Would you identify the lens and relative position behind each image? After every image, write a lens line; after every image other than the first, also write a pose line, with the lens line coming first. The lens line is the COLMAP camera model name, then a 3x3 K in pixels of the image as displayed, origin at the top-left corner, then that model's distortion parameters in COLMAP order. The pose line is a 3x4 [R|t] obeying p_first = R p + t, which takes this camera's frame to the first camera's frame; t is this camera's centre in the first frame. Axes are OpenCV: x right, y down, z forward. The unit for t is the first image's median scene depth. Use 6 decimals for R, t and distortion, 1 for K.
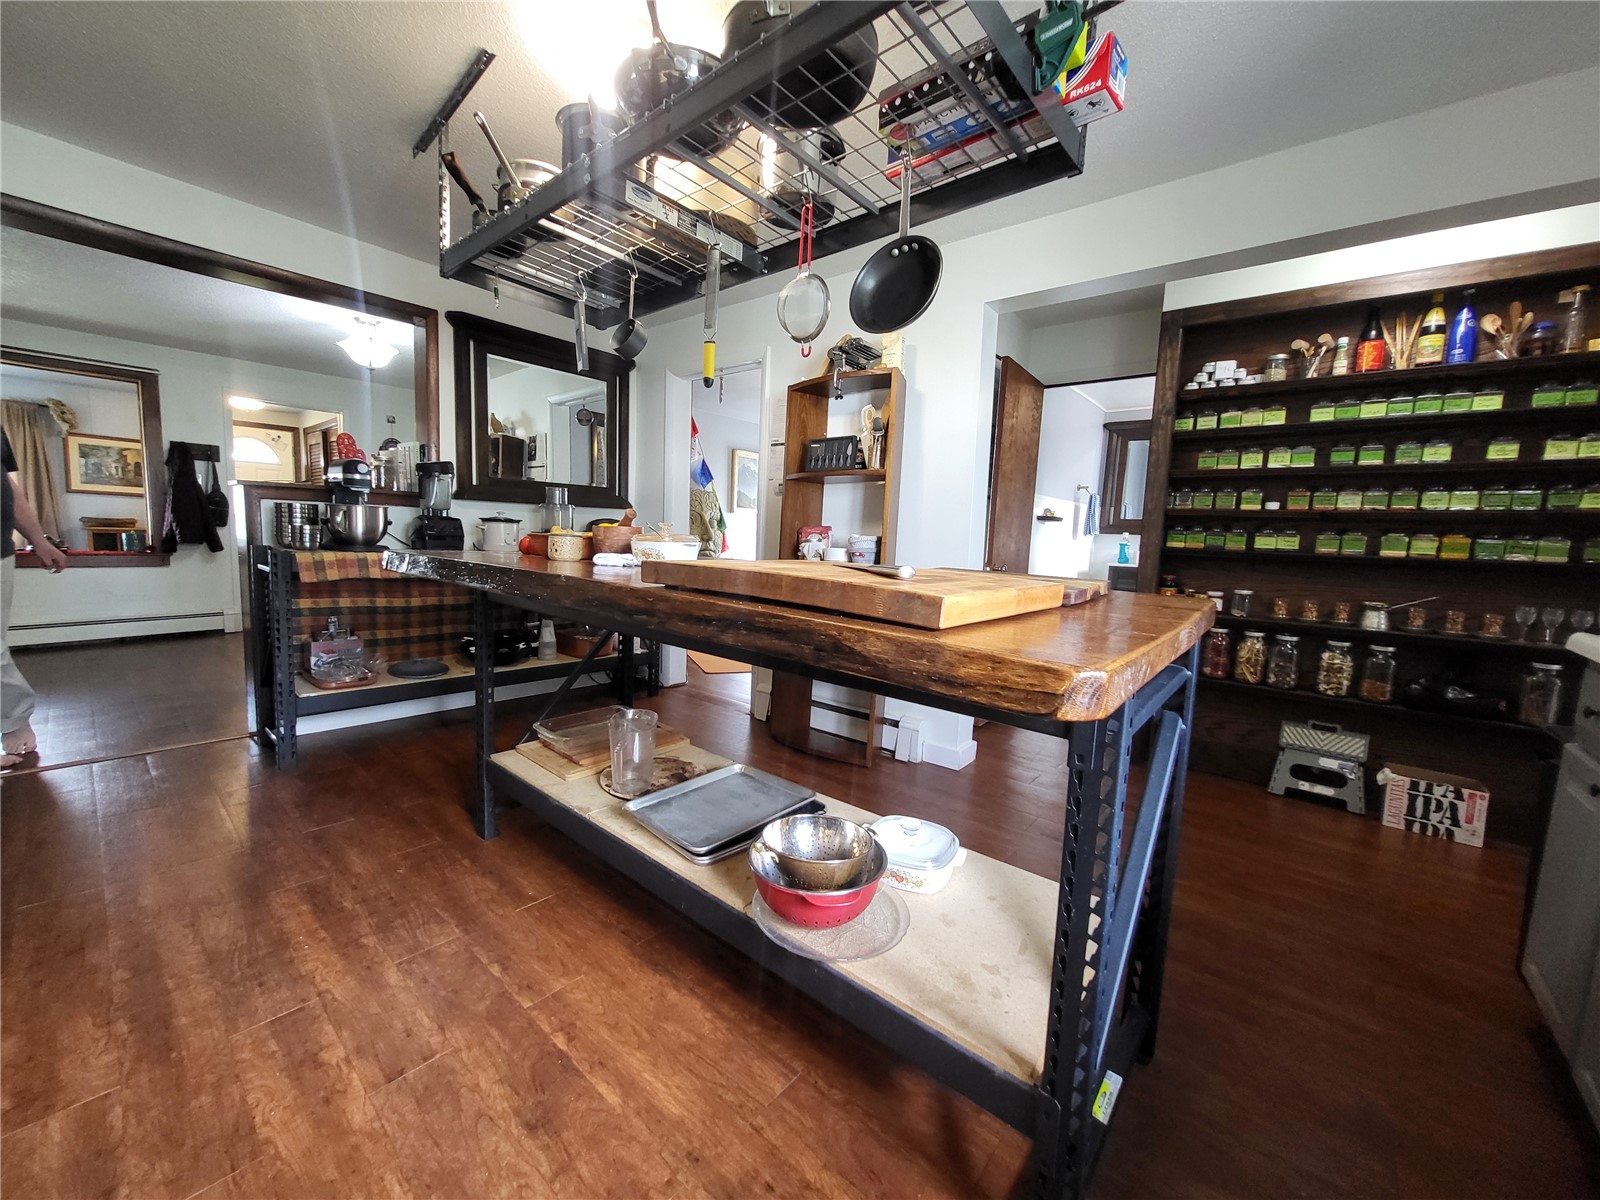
lens RADIAL K [[636.3, 0, 769.3], [0, 636.3, 599.1], [0, 0, 1]] dist [-0.000485, -0.002182]
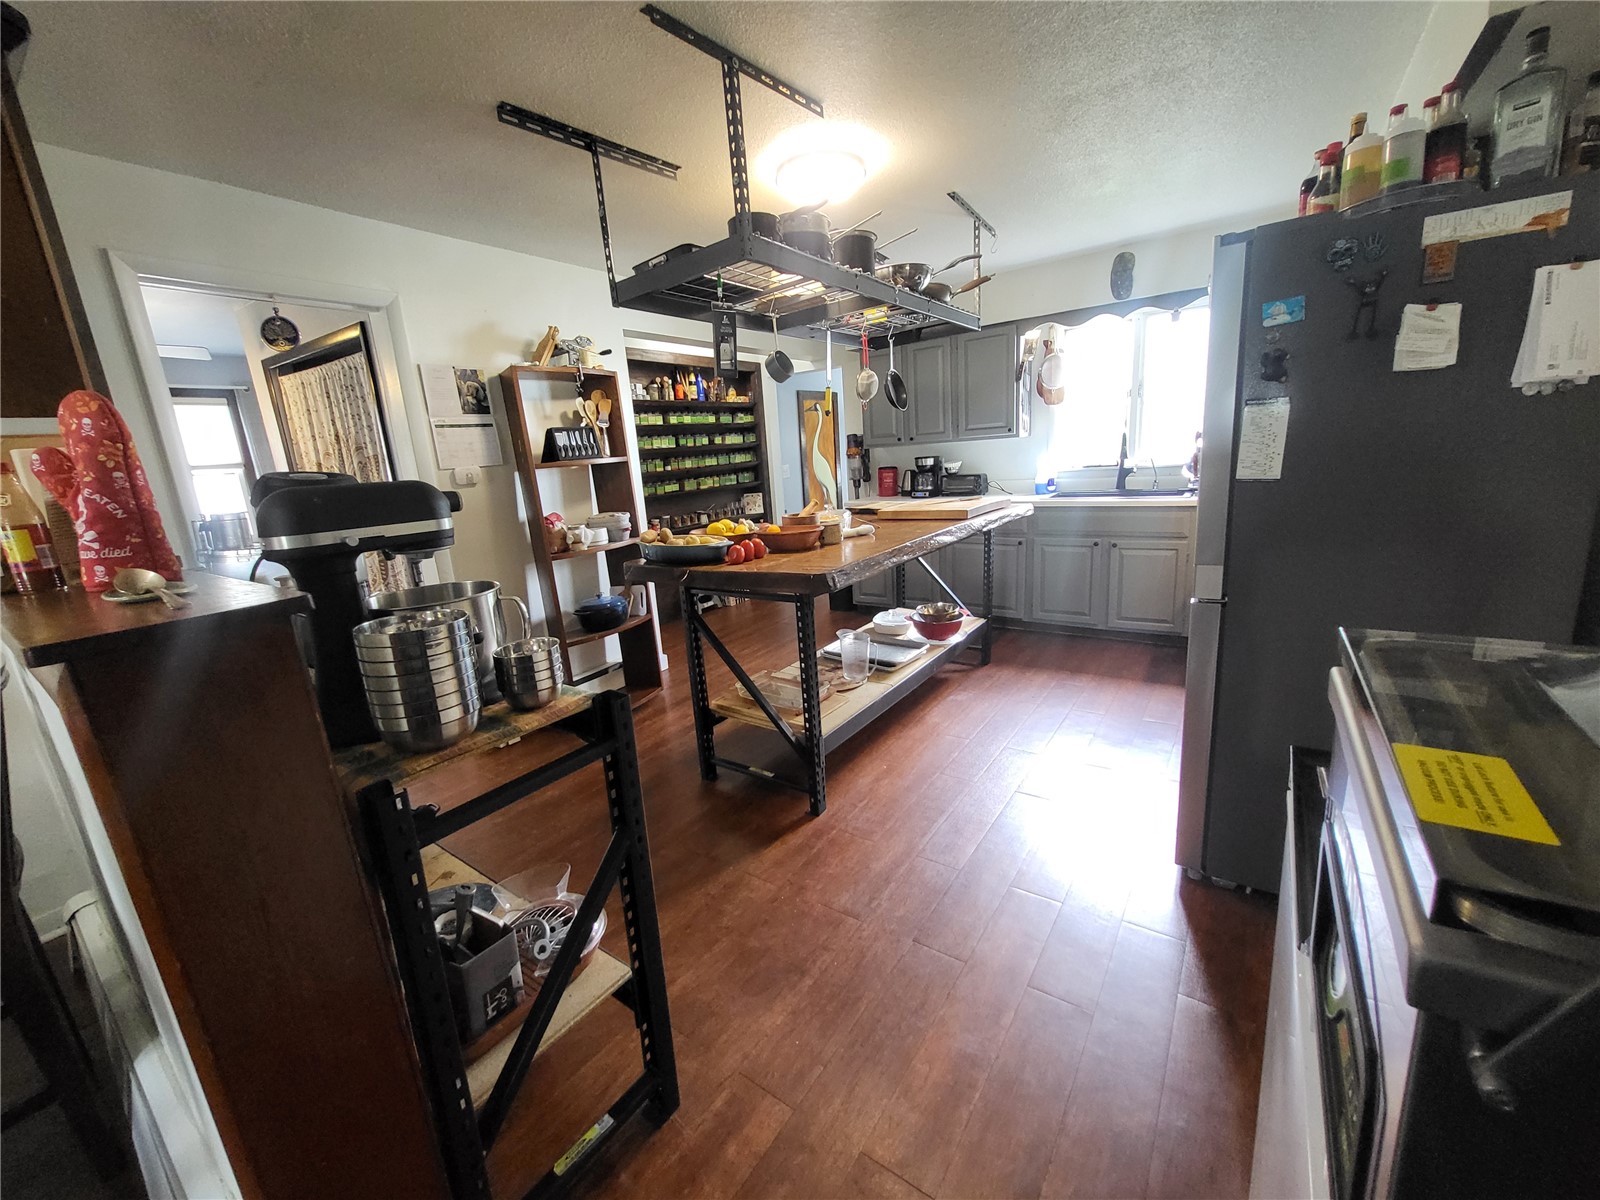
lens RADIAL K [[636.3, 0, 783.2], [0, 636.3, 596.9], [0, 0, 1]] dist [-0.000485, -0.002182]
pose [[-0.097498, -0.248271, 0.963772, -1.183750], [0.177609, 0.948500, 0.262304, -0.228808], [-0.979259, 0.196749, -0.048382, 0.877339]]
